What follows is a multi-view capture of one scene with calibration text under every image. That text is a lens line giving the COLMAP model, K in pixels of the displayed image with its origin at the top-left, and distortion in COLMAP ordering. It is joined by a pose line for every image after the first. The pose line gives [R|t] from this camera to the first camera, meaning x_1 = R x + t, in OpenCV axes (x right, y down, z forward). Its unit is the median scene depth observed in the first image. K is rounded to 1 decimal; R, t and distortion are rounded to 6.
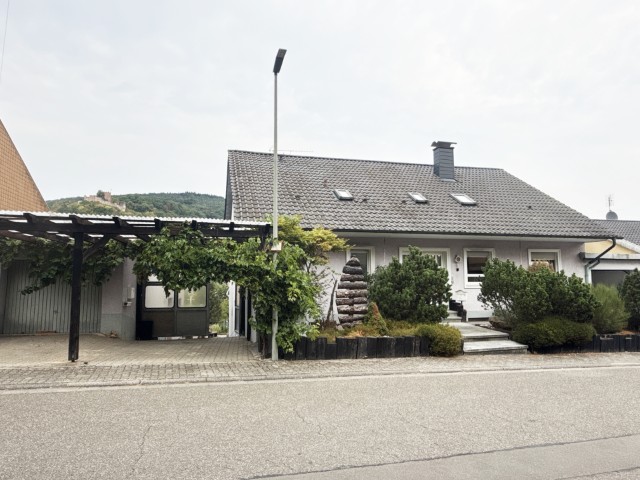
lens RADIAL K [[418.0, 0, 320.0], [0, 418.0, 240.0], [0, 0, 1]] dist [-0.003363, -0.000516]
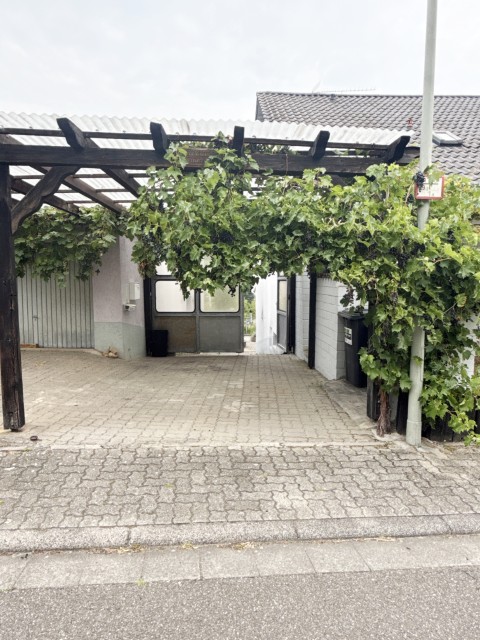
lens RADIAL K [[418.0, 0, 240.0], [0, 418.0, 320.0], [0, 0, 1]] dist [-0.003363, -0.000516]
pose [[0.976661, 0.025613, -0.213254, -0.199418], [0.017277, 0.980280, 0.196859, 0.059861], [0.214090, -0.195948, 0.956958, 0.541307]]
